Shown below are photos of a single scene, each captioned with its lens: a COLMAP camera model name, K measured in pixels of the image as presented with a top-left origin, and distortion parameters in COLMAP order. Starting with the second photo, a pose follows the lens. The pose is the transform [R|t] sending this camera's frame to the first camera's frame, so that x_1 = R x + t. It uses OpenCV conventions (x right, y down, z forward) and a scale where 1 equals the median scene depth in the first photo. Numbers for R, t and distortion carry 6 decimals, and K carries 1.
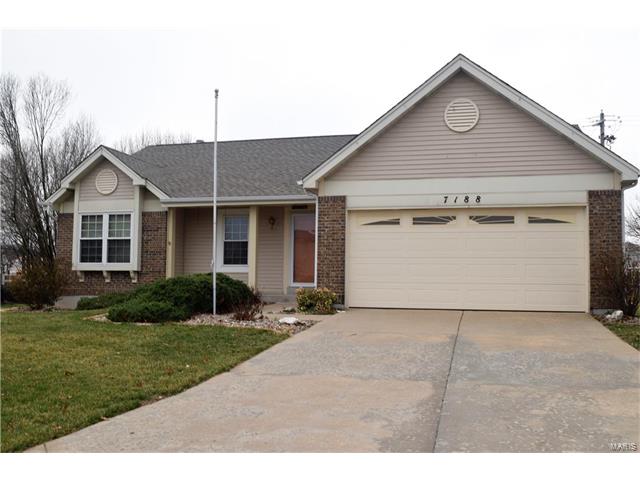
lens RADIAL K [[653.2, 0, 320.0], [0, 653.2, 240.0], [0, 0, 1]] dist [-0.108436, -0.001876]
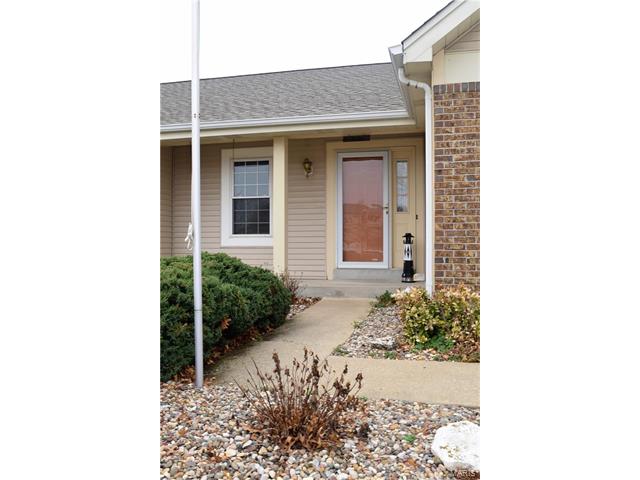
lens RADIAL K [[506.8, 0, 320.0], [0, 506.8, 240.0], [0, 0, 1]] dist [-0.003886, -0.001259]
pose [[0.999843, -0.009823, 0.014756, -0.072434], [0.009024, 0.998538, 0.053295, 0.018213], [-0.015258, -0.053154, 0.998470, 0.524882]]
